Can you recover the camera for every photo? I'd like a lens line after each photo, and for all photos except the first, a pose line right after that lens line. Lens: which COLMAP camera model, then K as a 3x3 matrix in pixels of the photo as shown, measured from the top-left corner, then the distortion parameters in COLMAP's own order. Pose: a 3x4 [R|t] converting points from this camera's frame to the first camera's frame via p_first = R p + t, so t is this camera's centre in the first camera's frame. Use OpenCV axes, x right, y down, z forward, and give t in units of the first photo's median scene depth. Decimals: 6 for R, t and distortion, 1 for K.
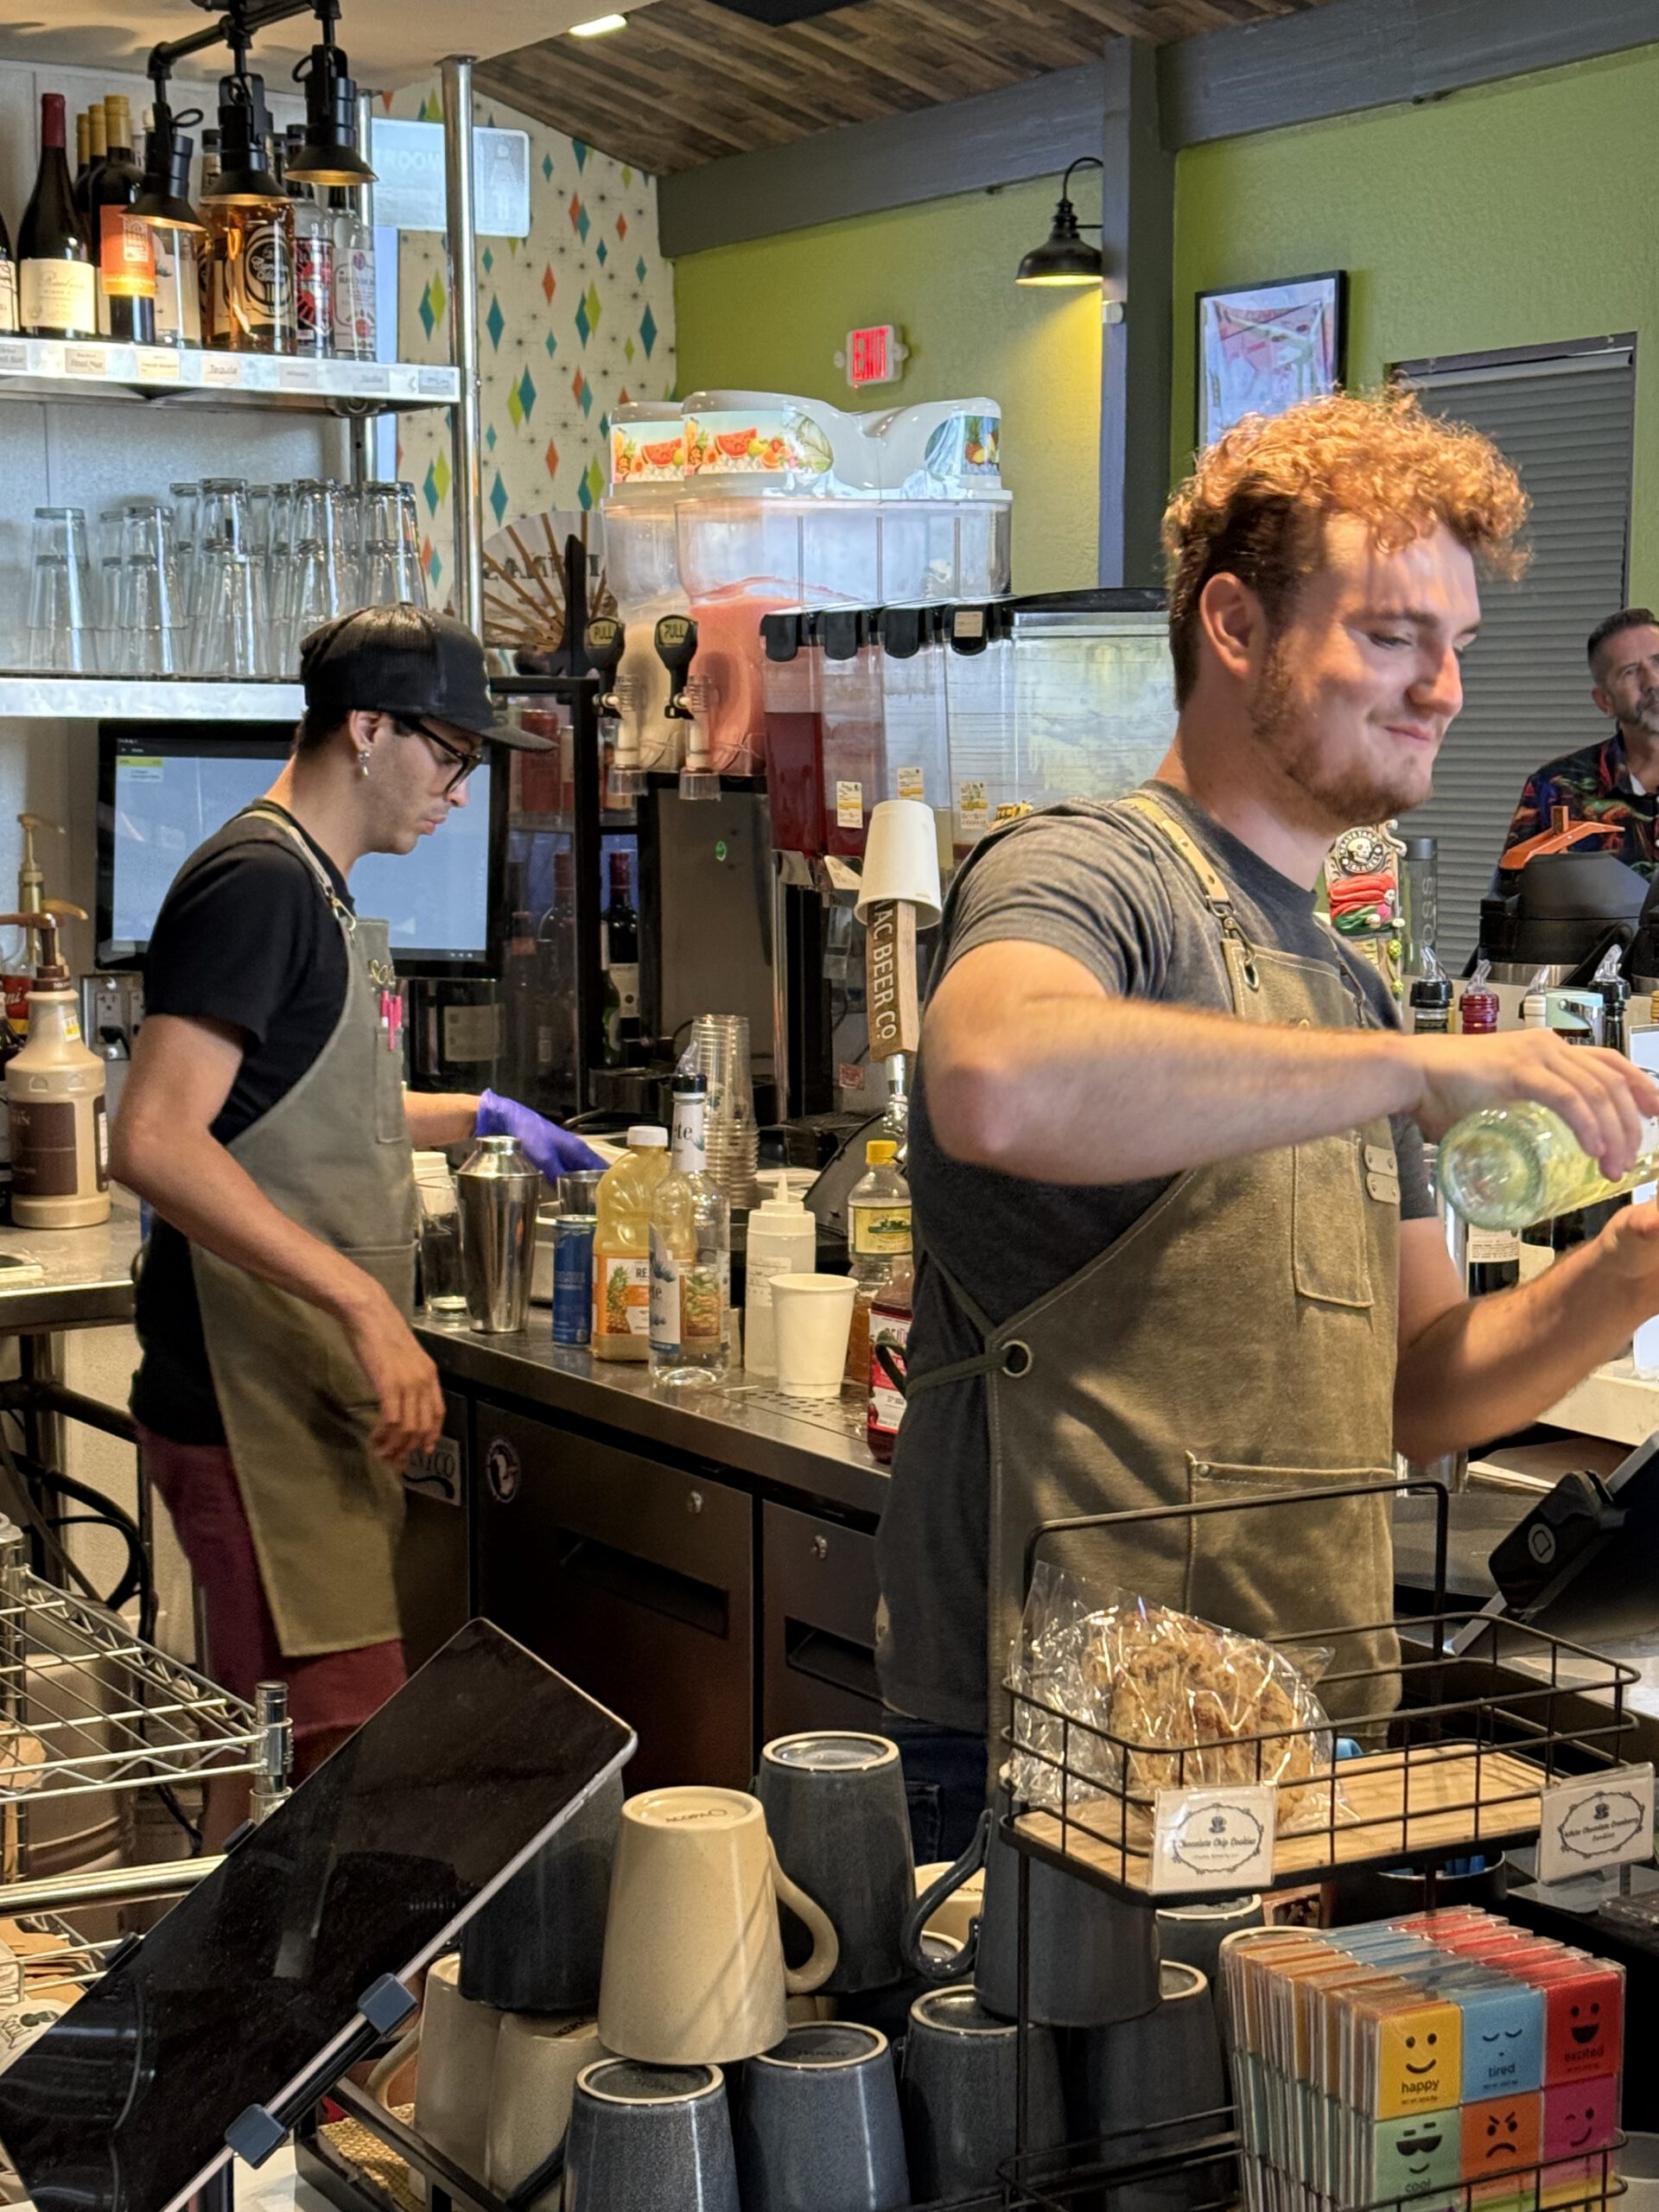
lens RADIAL K [[3758.6, 0, 834.9], [0, 3758.6, 1104.0], [0, 0, 1]] dist [0.160848, 0.000000]
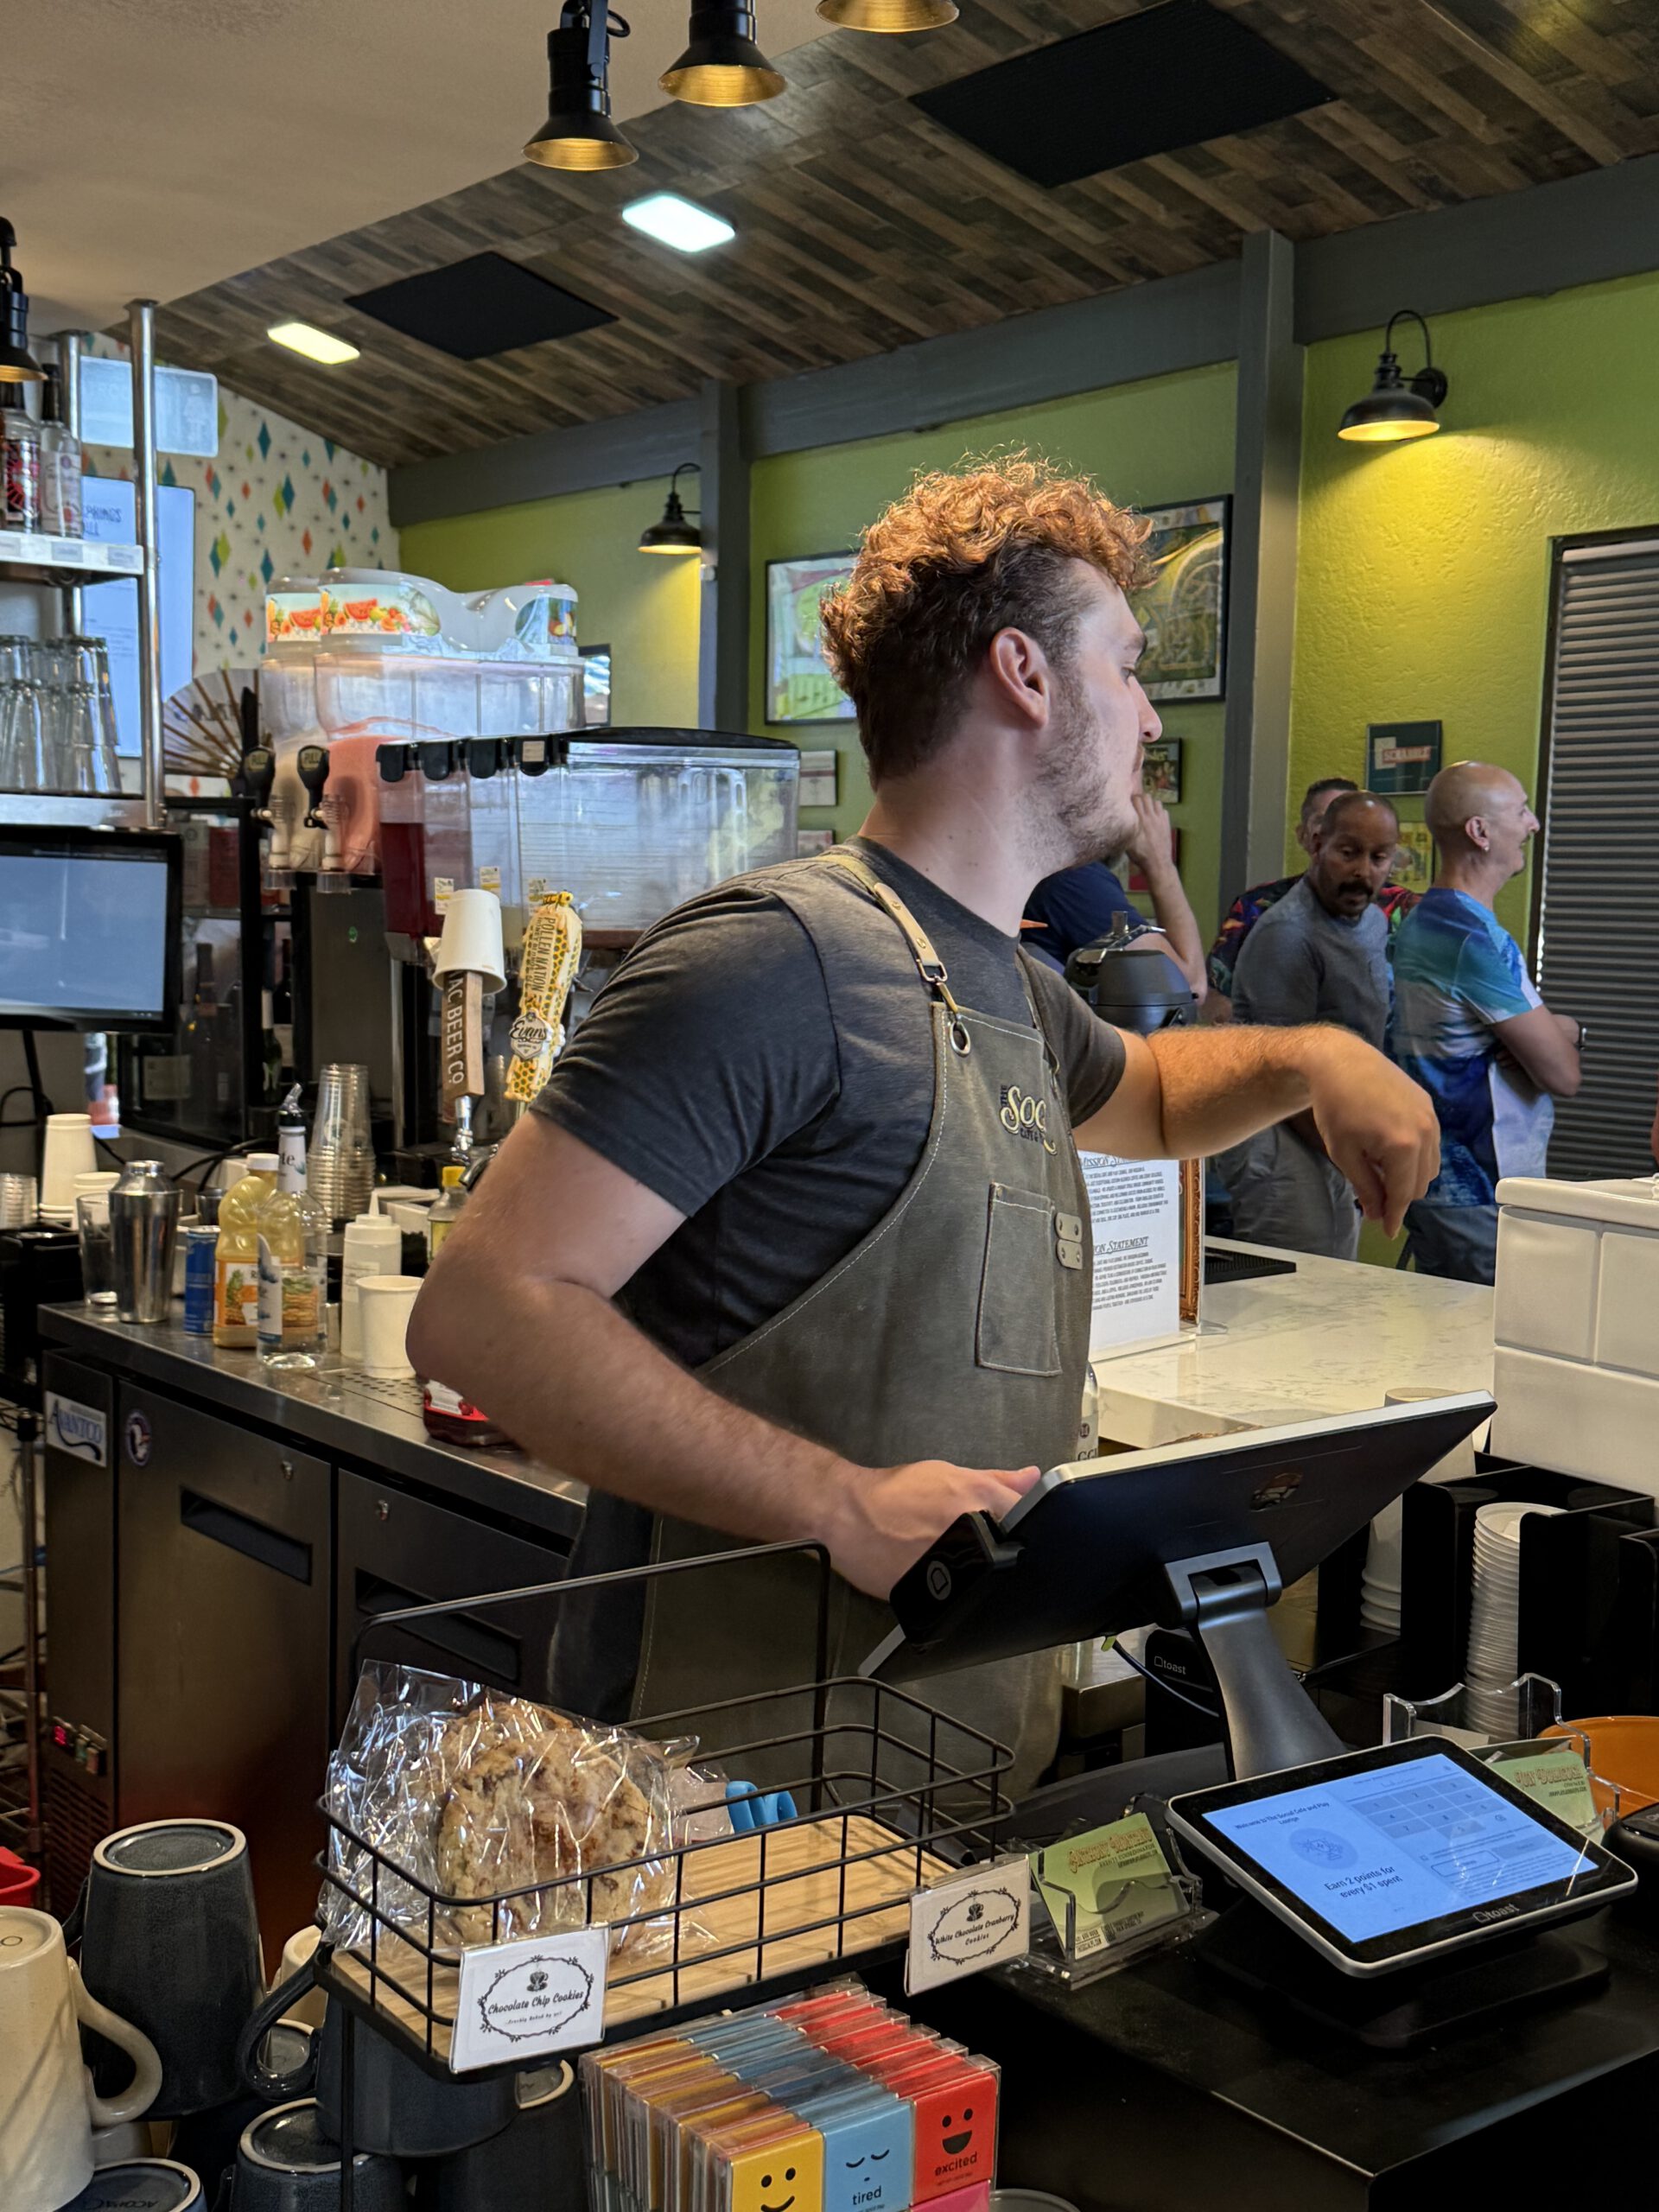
lens RADIAL K [[2531.2, 0, 847.4], [0, 2531.2, 1091.0], [0, 0, 1]] dist [0.118395, 0.000000]
pose [[0.992861, 0.008117, 0.118997, 0.034332], [-0.006240, 0.999850, -0.016138, -0.002091], [-0.119110, 0.015280, 0.992763, 0.137181]]
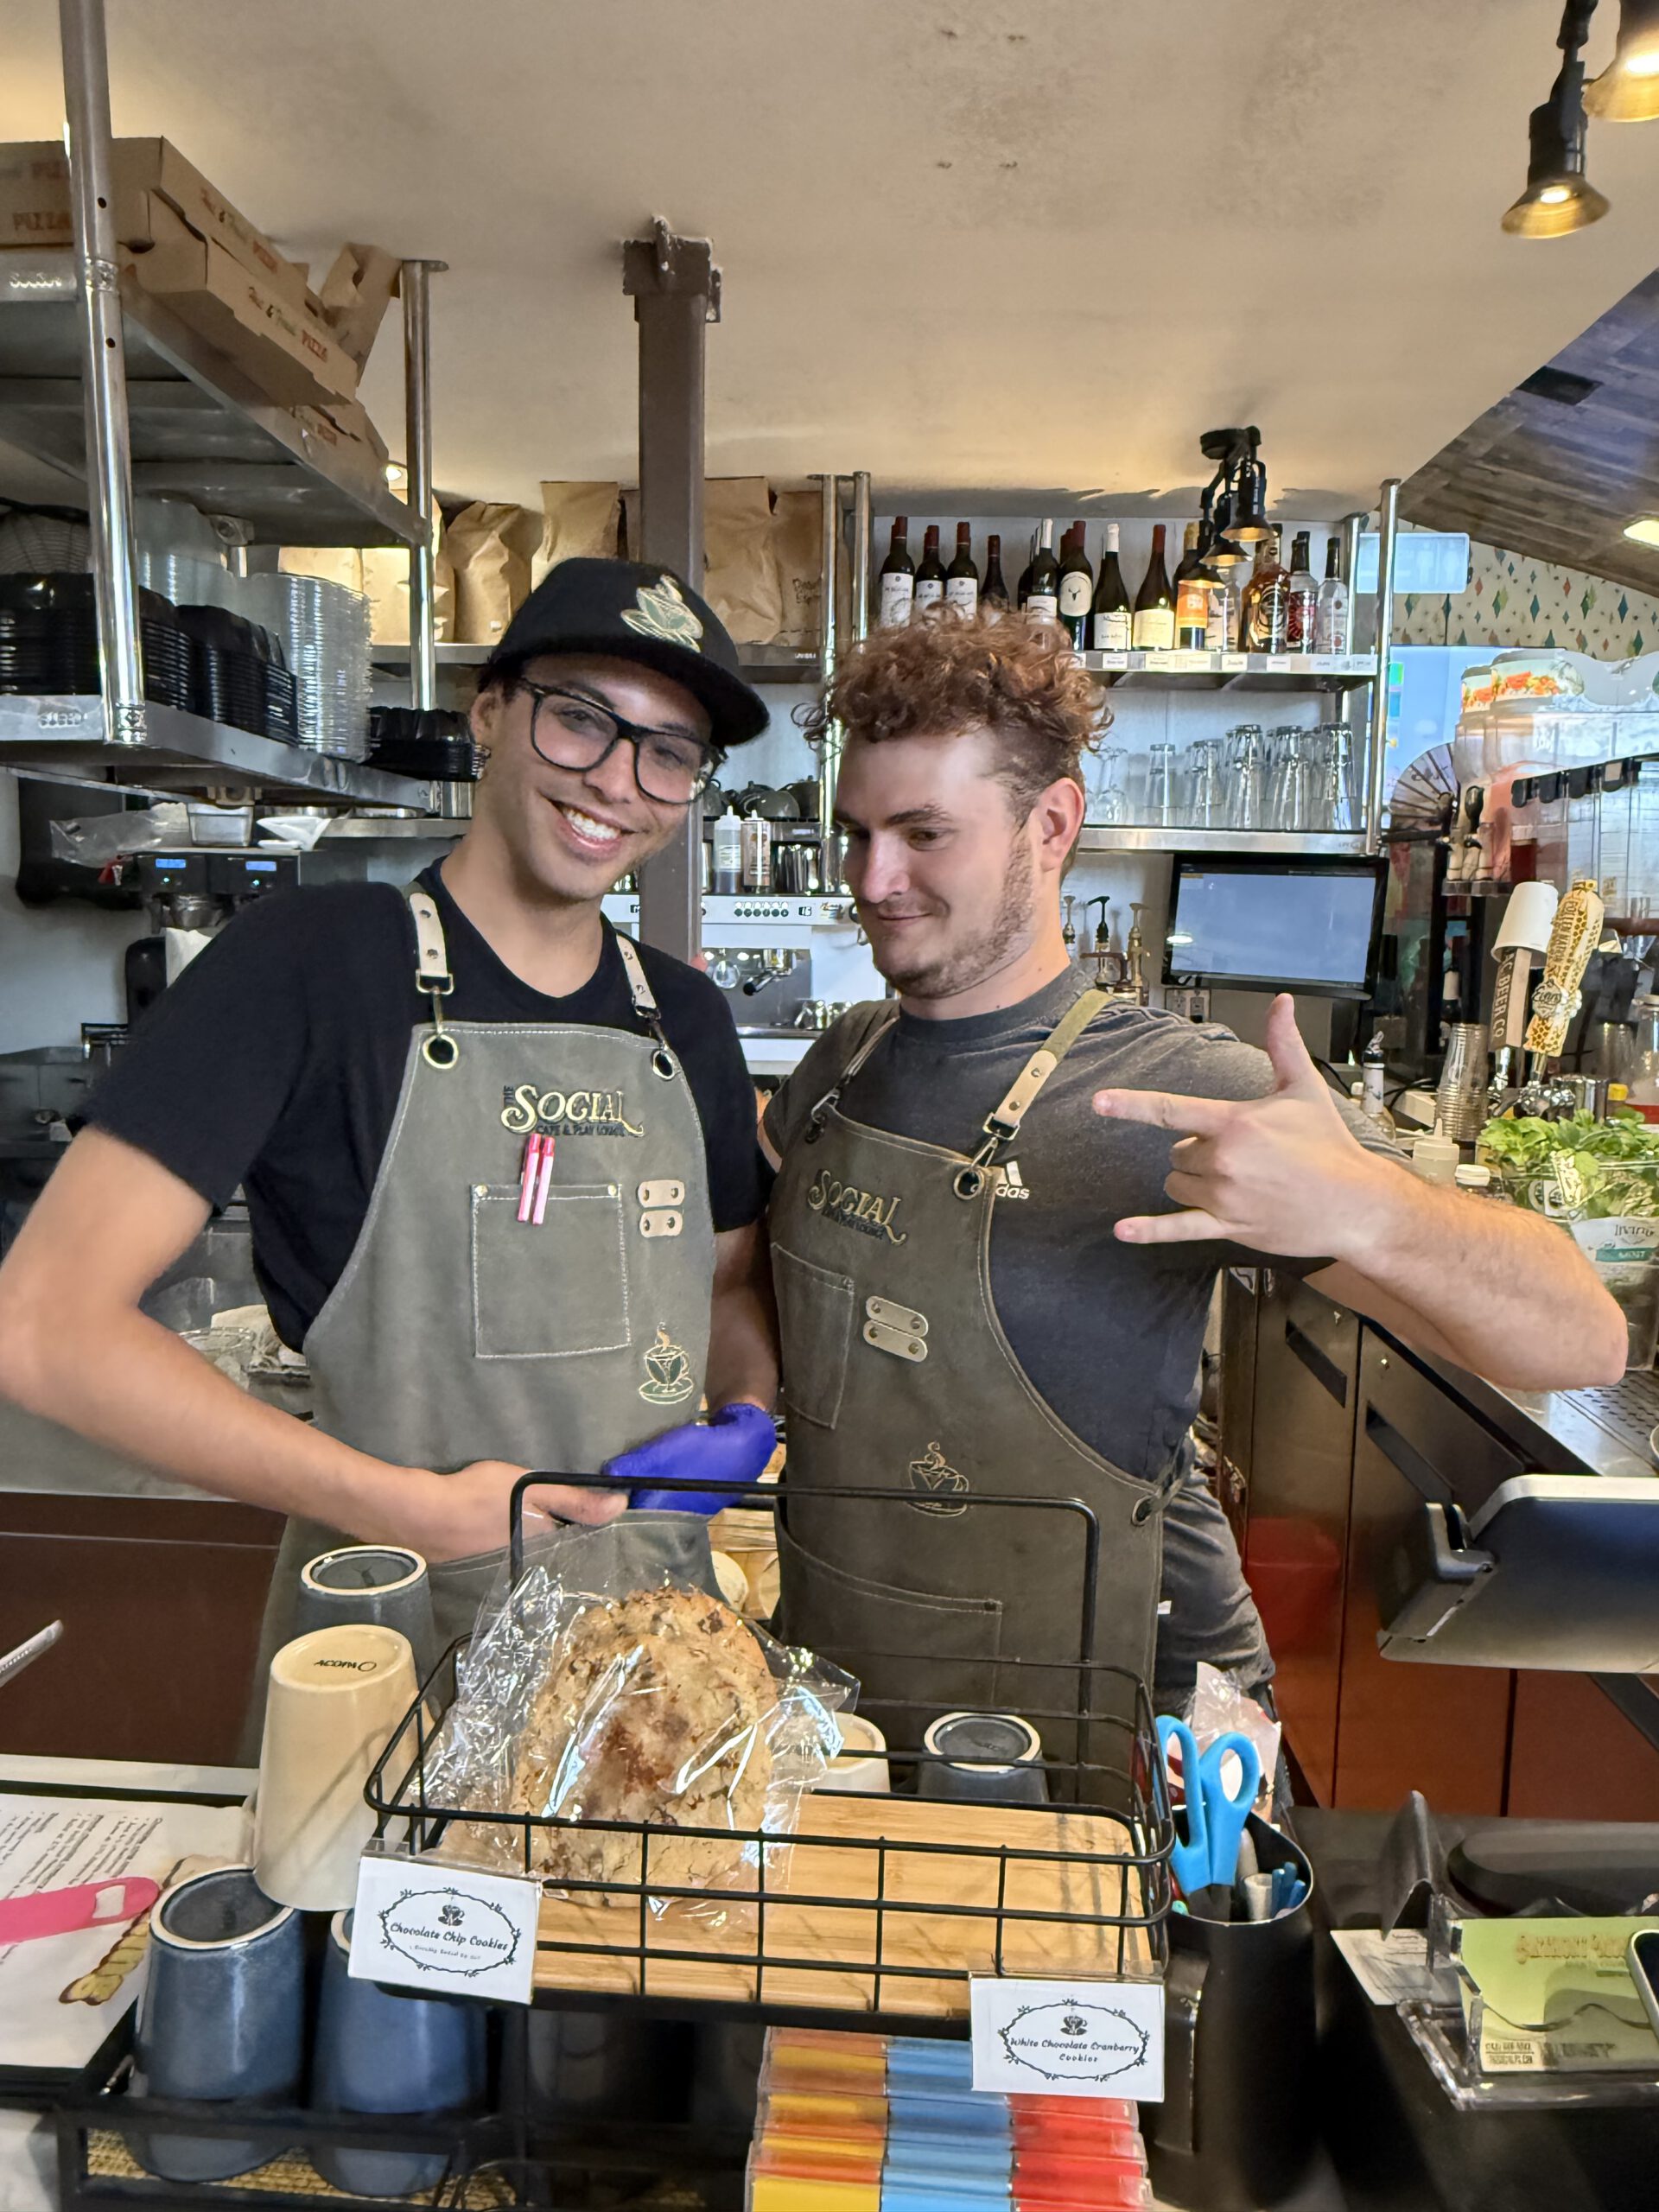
lens RADIAL K [[1556.3, 0, 842.9], [0, 1556.3, 1076.9], [0, 0, 1]] dist [0.023218, -0.023312]
pose [[0.832845, 0.081621, -0.547456, 0.114823], [-0.077461, 0.996522, 0.030731, -0.000085], [0.548060, 0.016813, 0.836270, 0.264625]]
